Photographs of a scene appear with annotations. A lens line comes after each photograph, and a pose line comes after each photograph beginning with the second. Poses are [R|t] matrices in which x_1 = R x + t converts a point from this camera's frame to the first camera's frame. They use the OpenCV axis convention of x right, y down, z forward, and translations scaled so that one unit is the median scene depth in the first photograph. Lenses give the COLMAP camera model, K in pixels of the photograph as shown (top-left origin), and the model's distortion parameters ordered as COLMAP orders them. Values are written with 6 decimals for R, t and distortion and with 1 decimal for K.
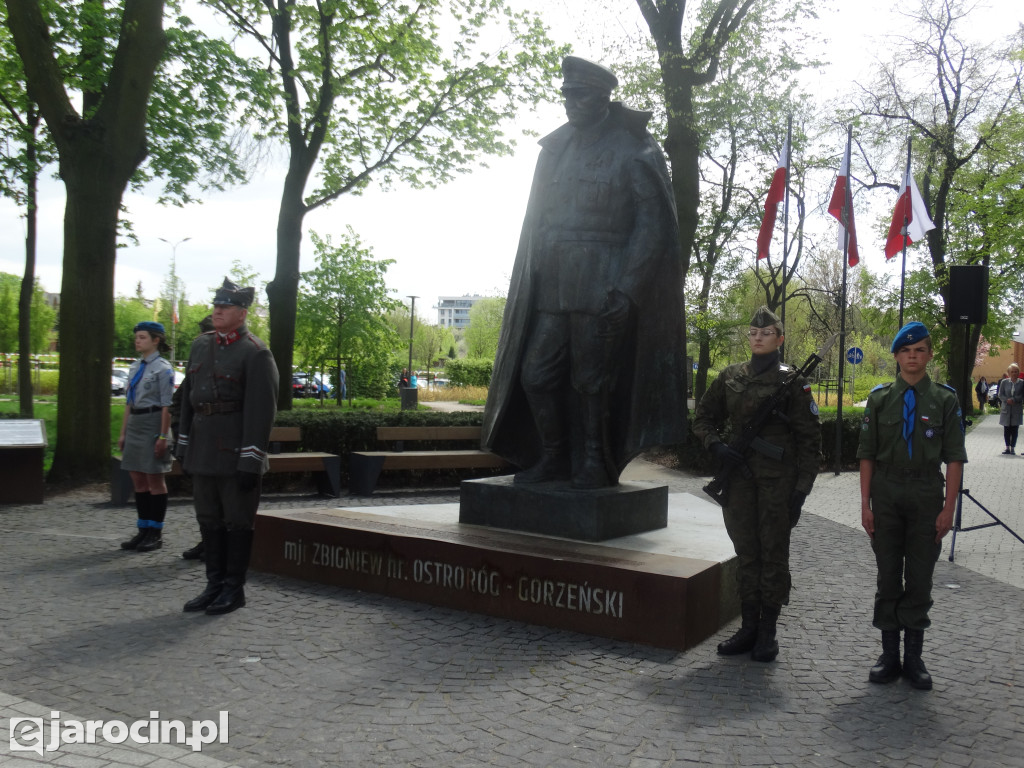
lens RADIAL K [[1333.2, 0, 513.2], [0, 1333.2, 368.7], [0, 0, 1]] dist [-0.022122, 0.016270]
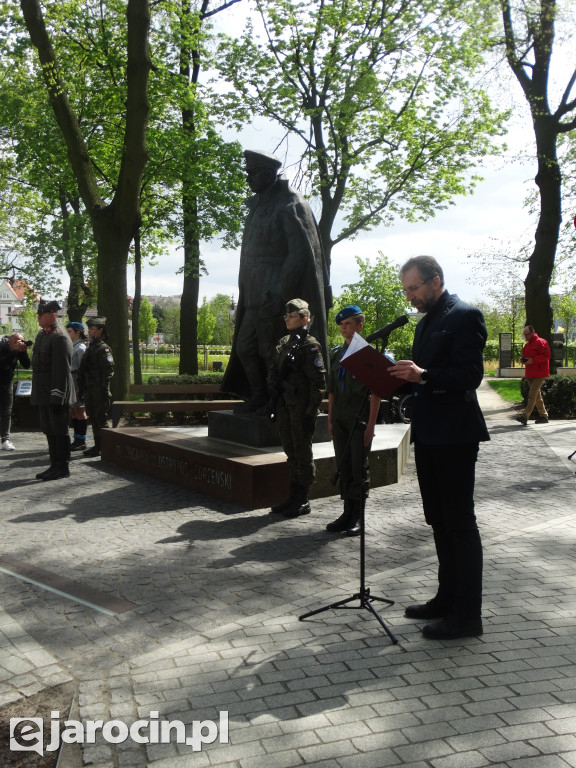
lens RADIAL K [[999.9, 0, 287.5], [0, 999.9, 395.7], [0, 0, 1]] dist [-0.022122, 0.016270]
pose [[0.896156, -0.005348, -0.443707, 0.609906], [0.023503, 0.999096, 0.035427, 0.022564], [0.443117, -0.042176, 0.895471, -0.078743]]
